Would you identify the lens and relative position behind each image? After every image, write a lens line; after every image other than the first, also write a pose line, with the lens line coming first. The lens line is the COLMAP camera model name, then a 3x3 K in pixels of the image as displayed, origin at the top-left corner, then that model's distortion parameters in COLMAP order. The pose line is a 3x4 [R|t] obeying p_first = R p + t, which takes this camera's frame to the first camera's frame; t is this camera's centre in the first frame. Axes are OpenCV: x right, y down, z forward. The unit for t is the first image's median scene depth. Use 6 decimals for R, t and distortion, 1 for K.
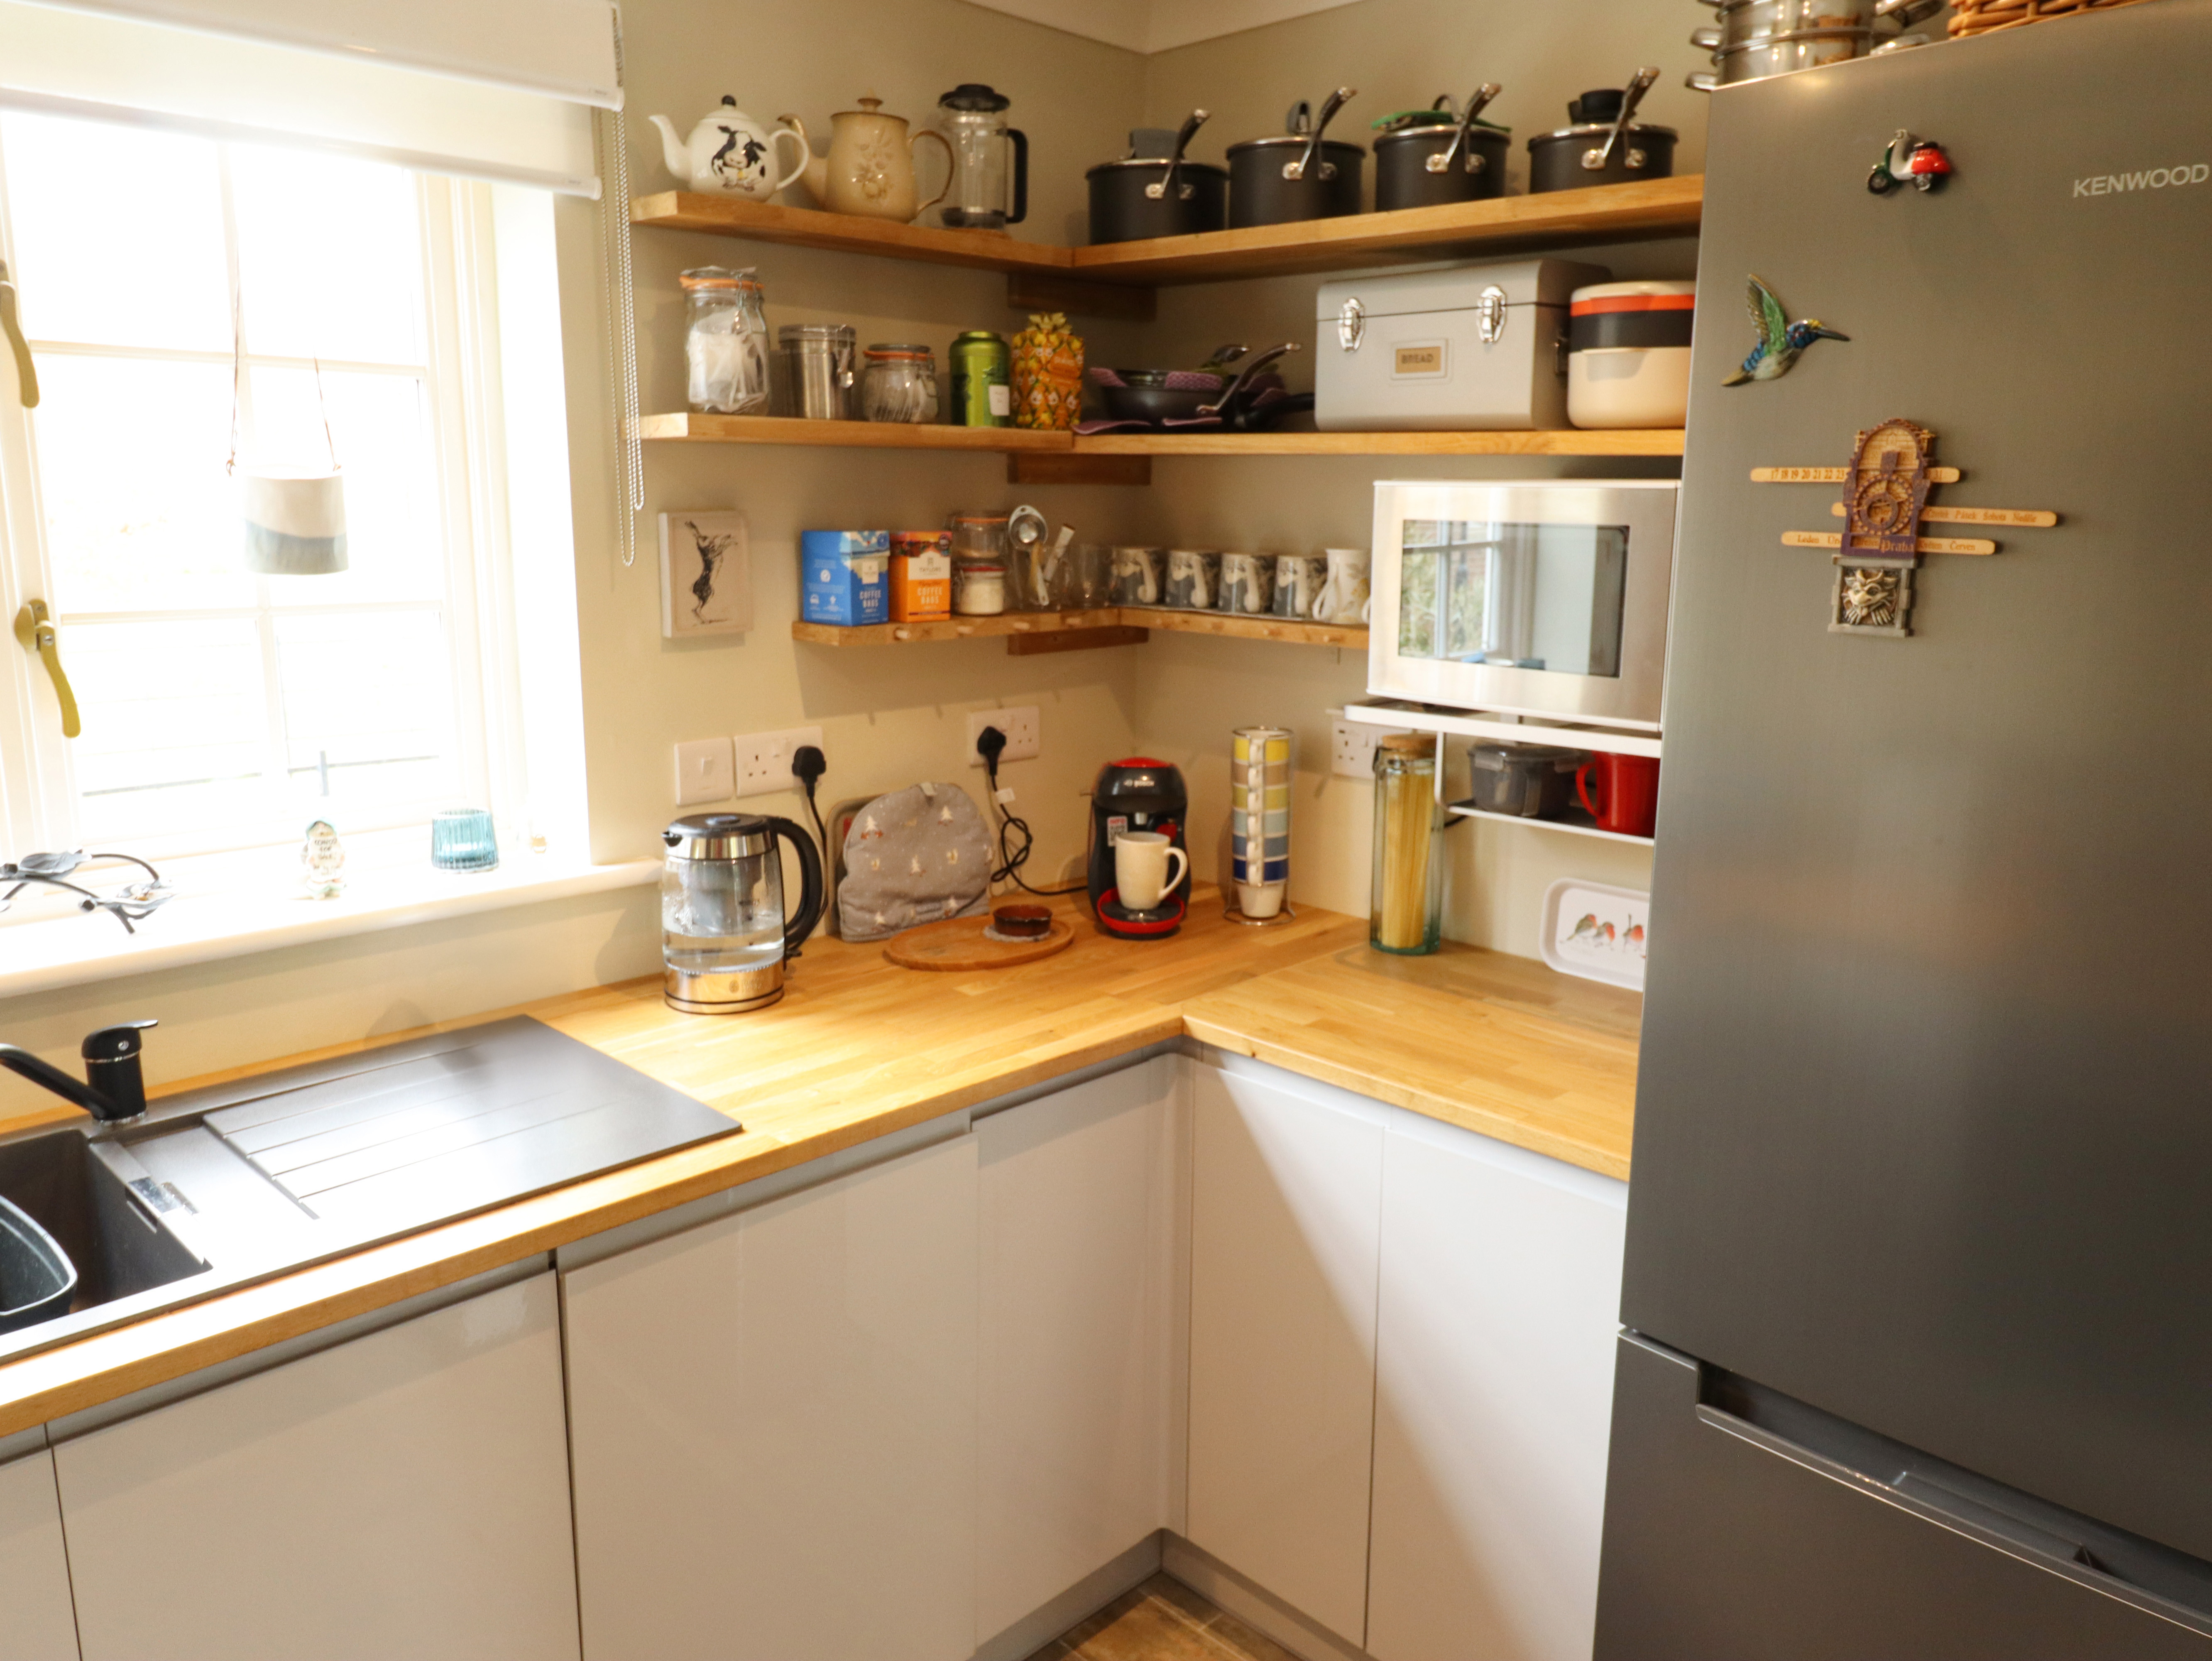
lens RADIAL K [[1593.4, 0, 1122.6], [0, 1593.4, 817.2], [0, 0, 1]] dist [0.014310, -0.006470]
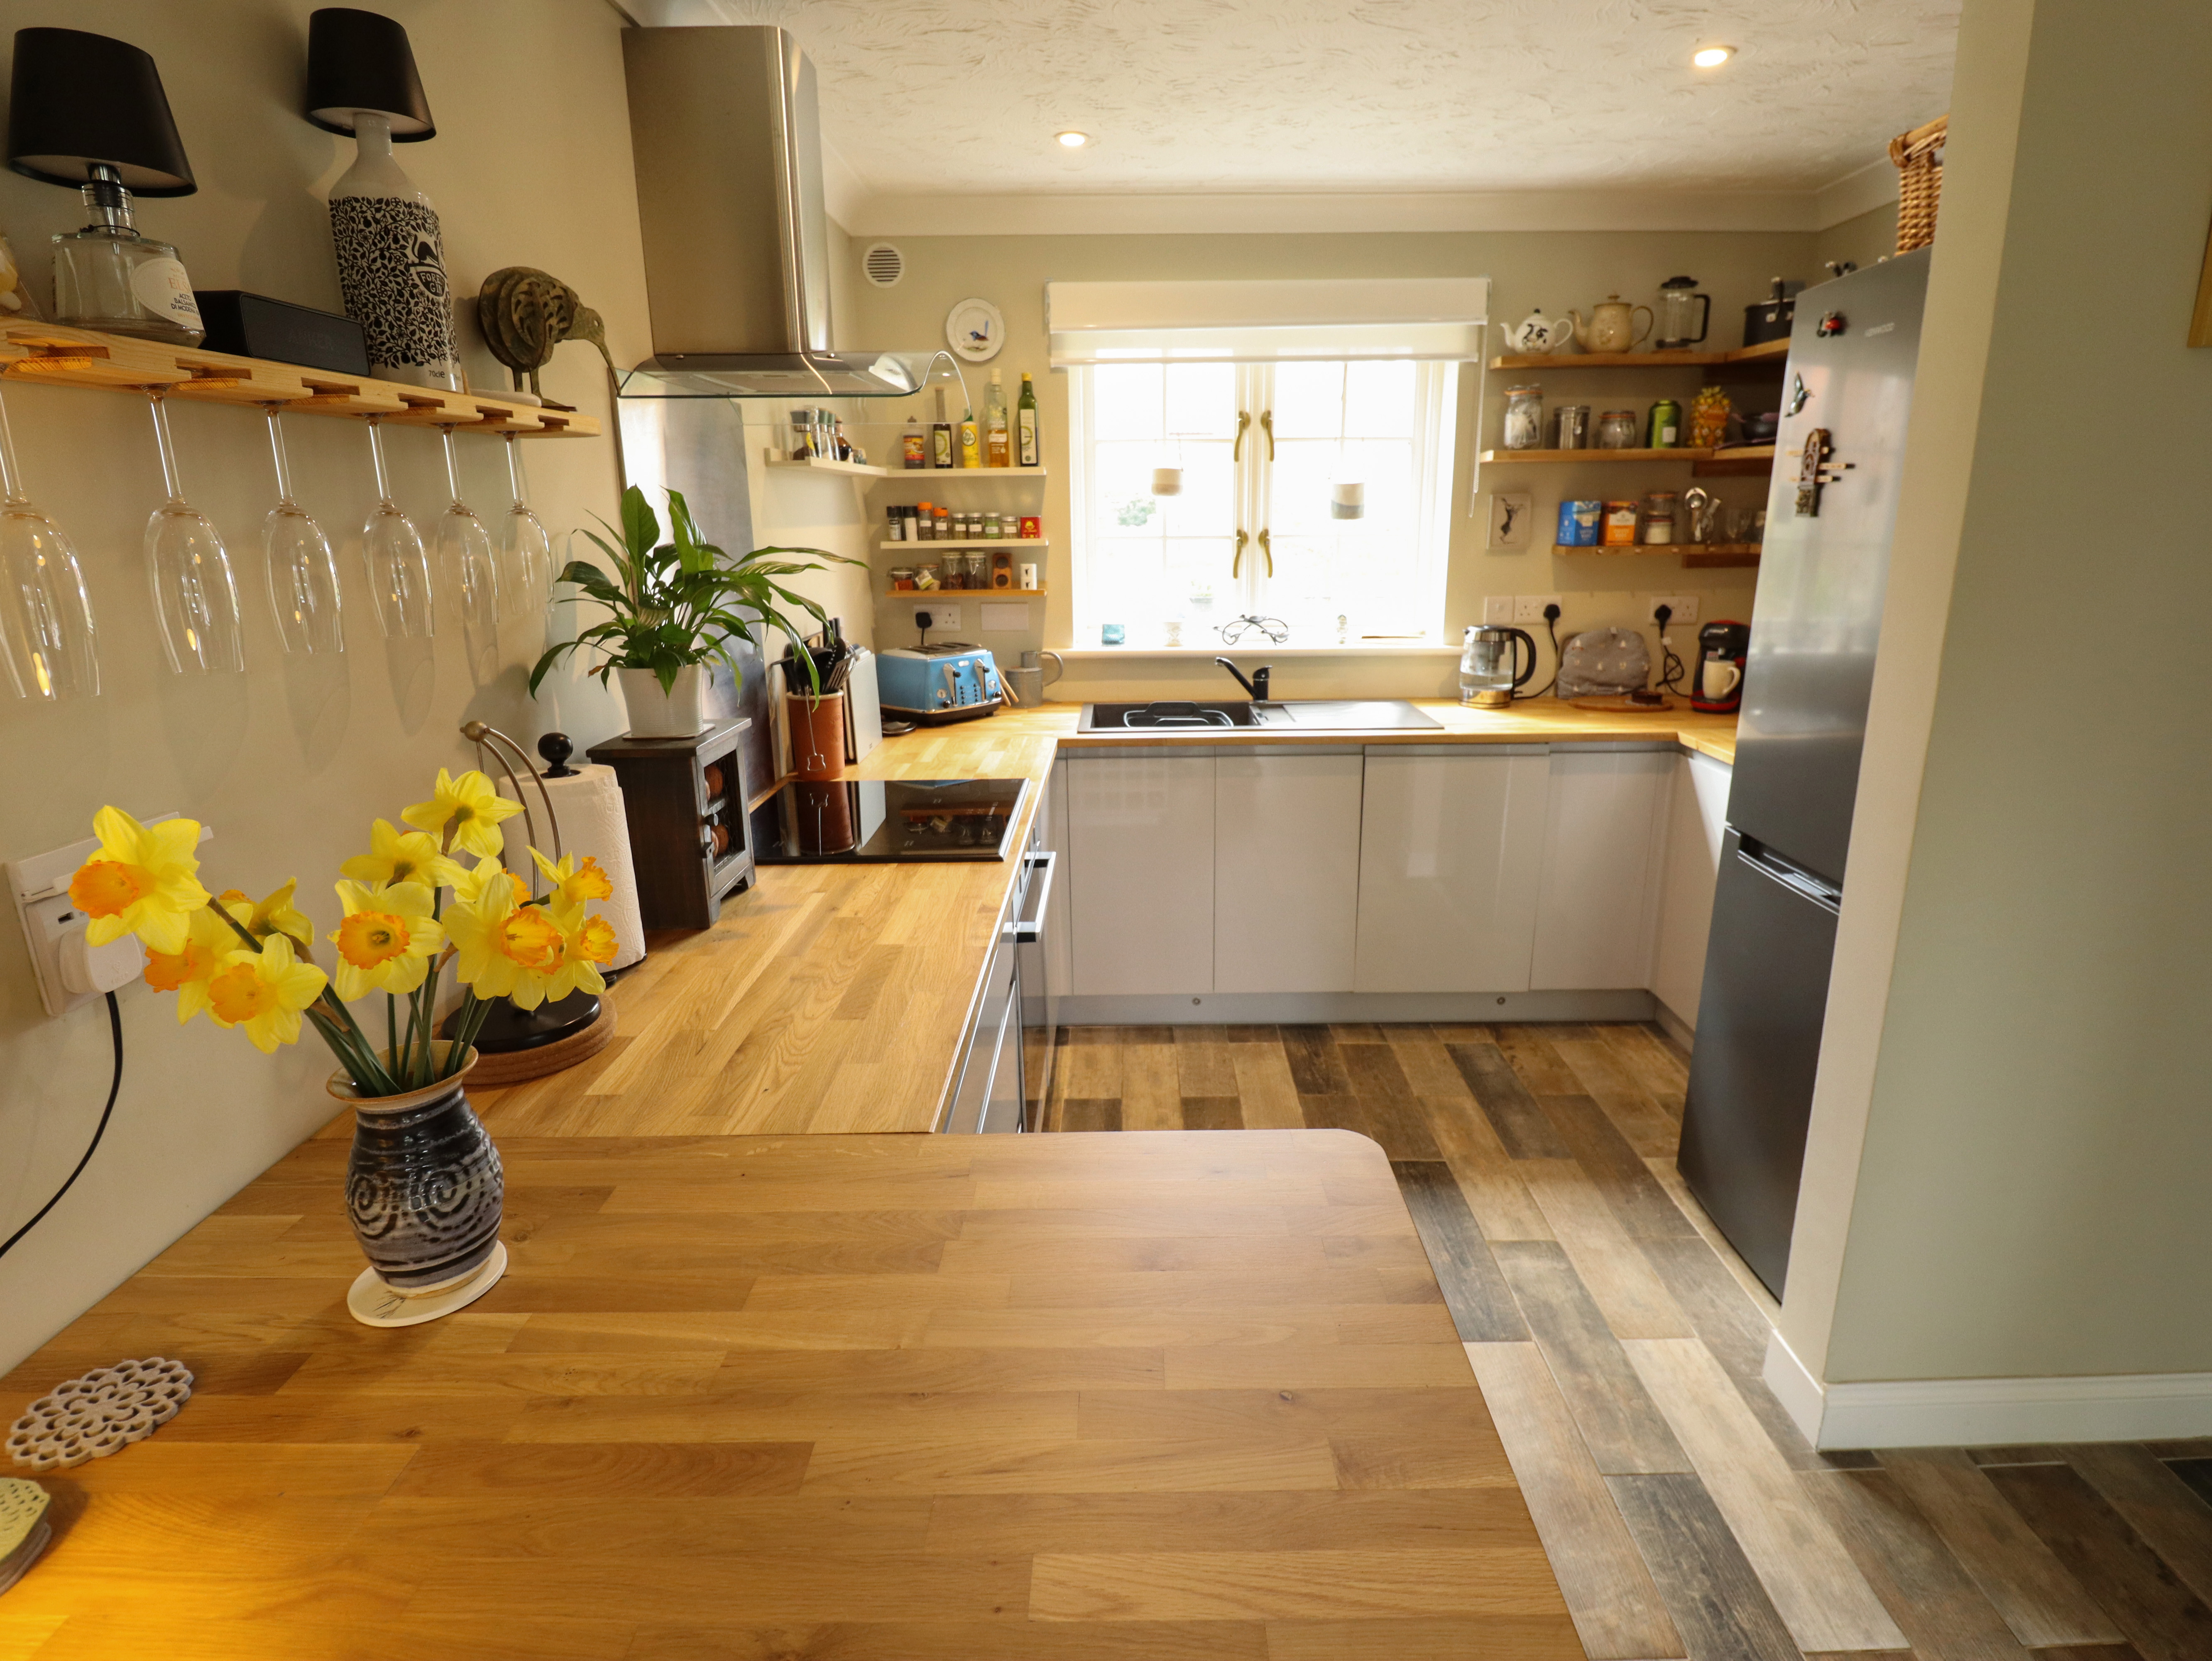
lens RADIAL K [[1157.5, 0, 1136.6], [0, 1157.5, 821.5], [0, 0, 1]] dist [0.002300, -0.014335]
pose [[0.706187, 0.165111, -0.688505, 0.546212], [-0.124706, 0.986232, 0.108601, 0.149588], [0.696957, 0.009169, 0.717054, -0.525158]]
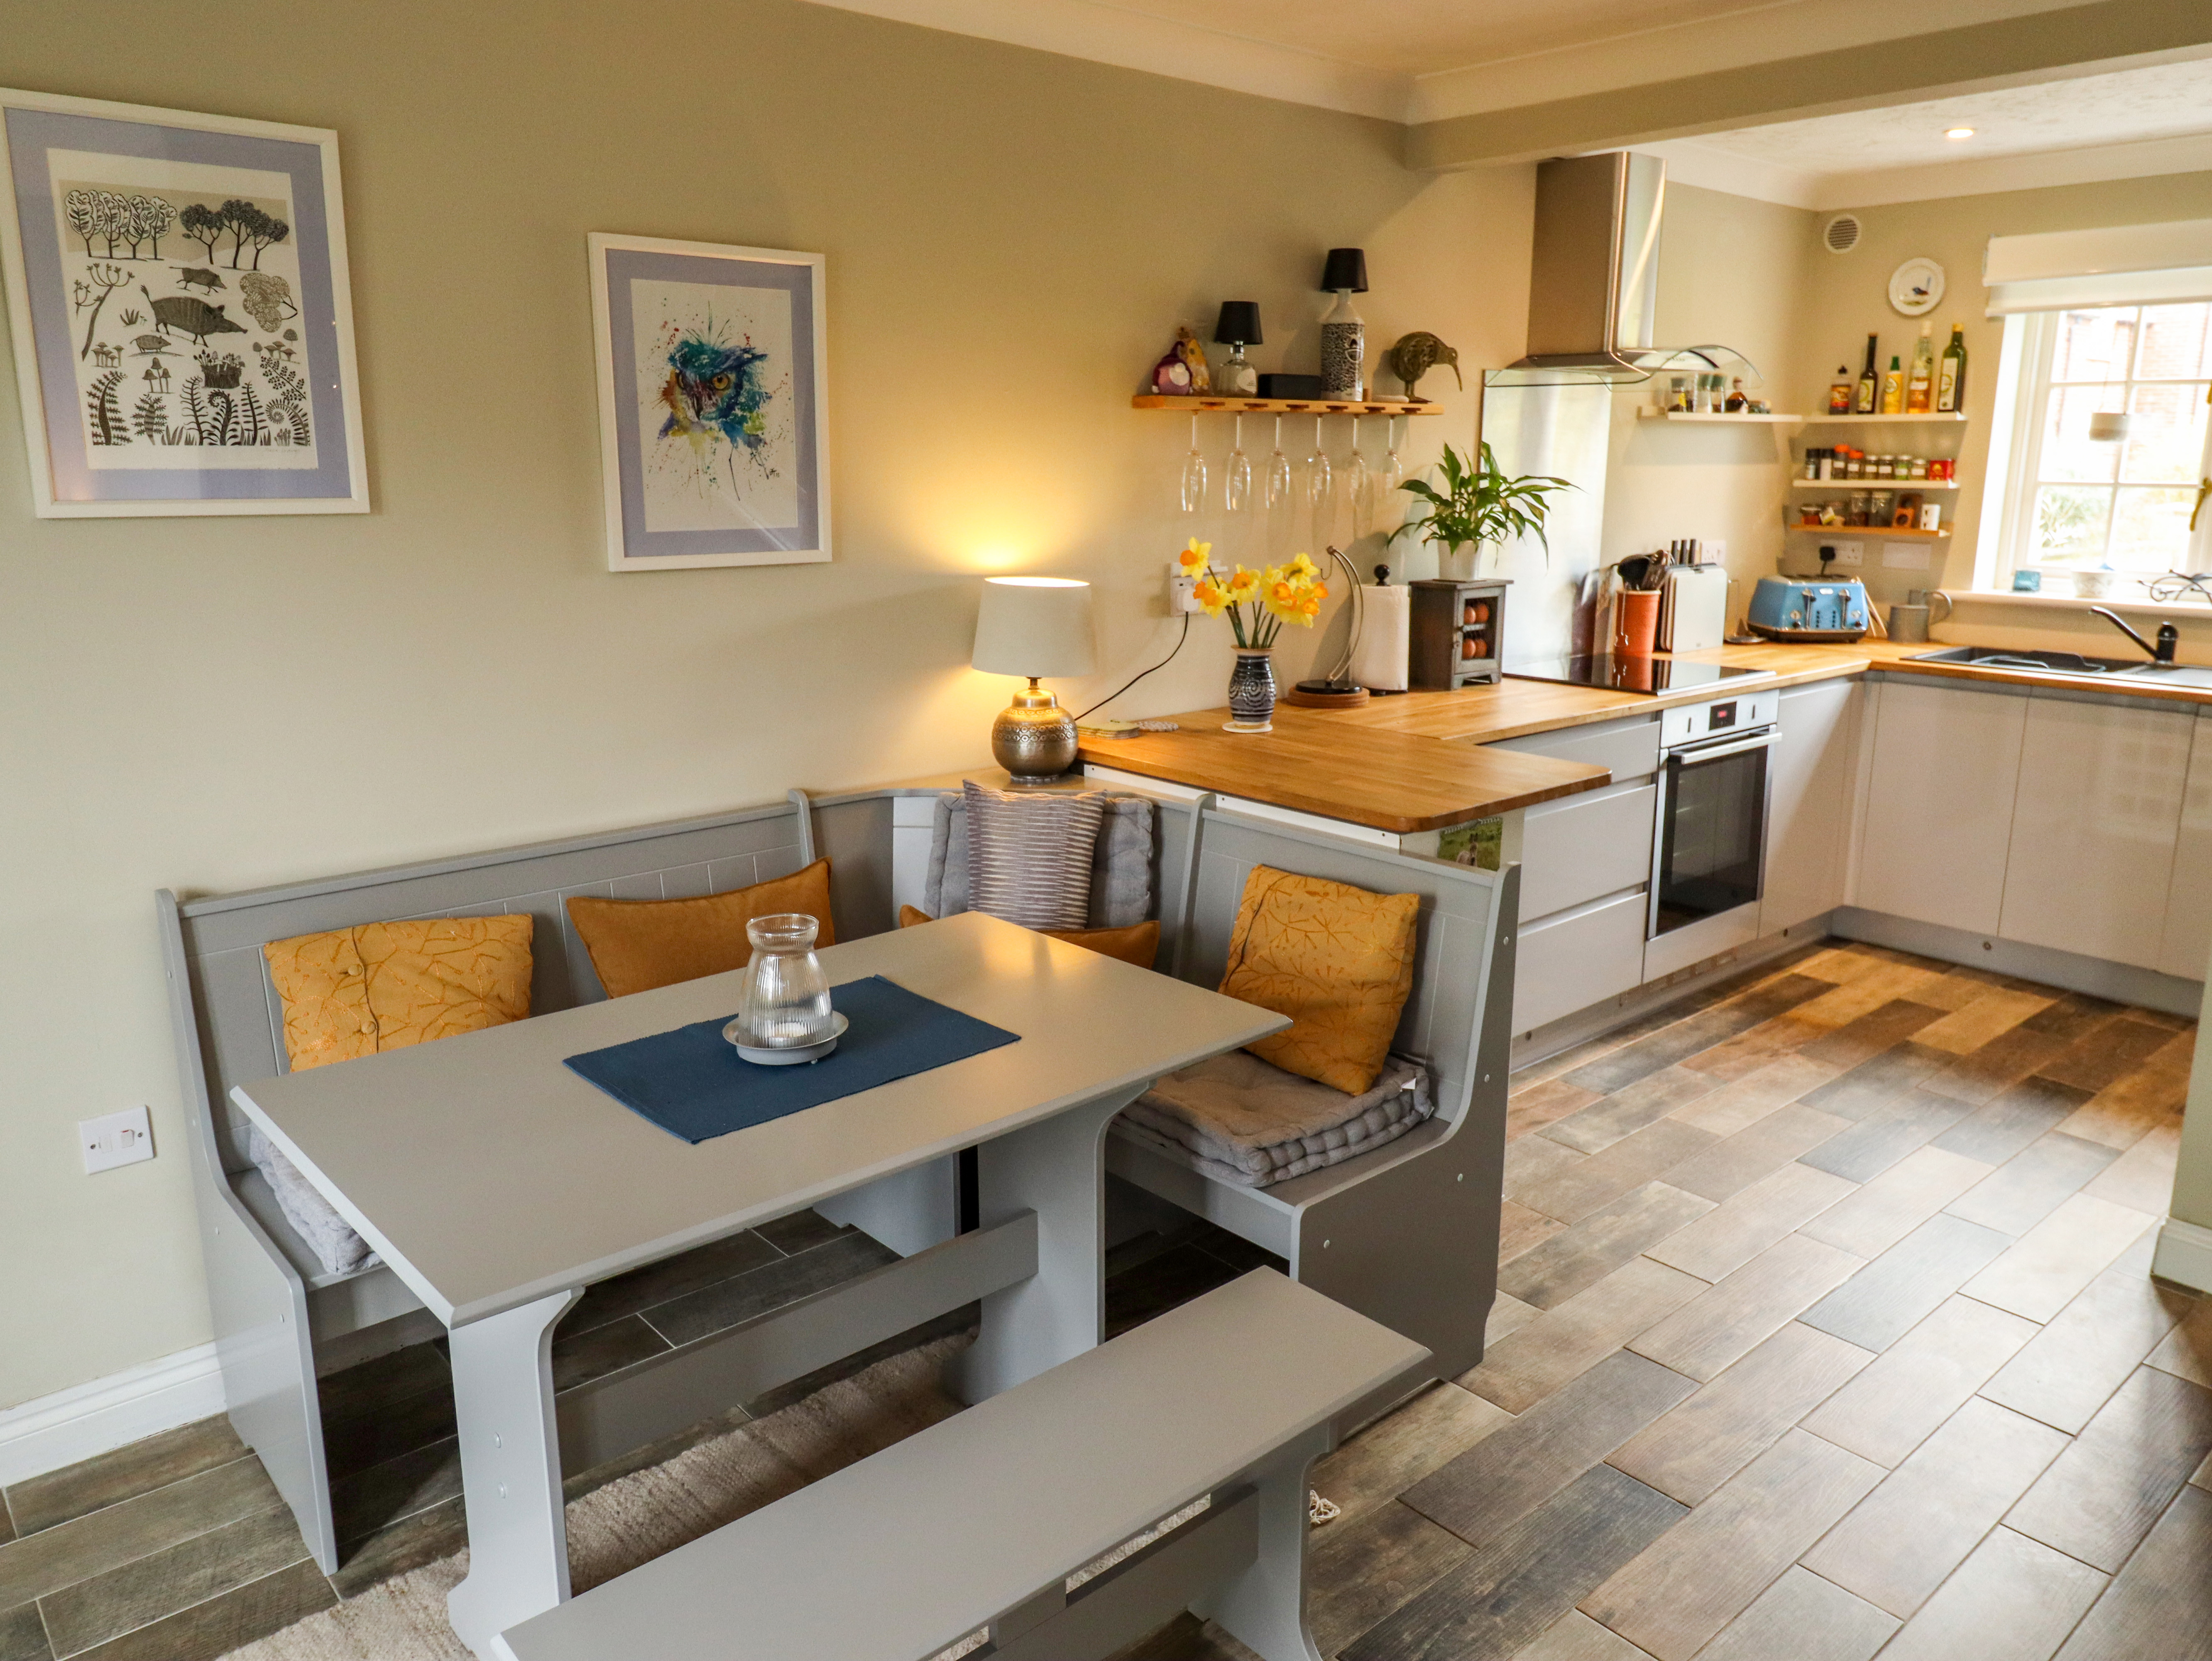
lens RADIAL K [[1593.4, 0, 1122.6], [0, 1593.4, 817.2], [0, 0, 1]] dist [0.014310, -0.006470]
pose [[-0.067591, 0.214022, -0.974488, 1.661958], [-0.205057, 0.952890, 0.223501, 0.142552], [0.976413, 0.214932, -0.020520, -0.473853]]
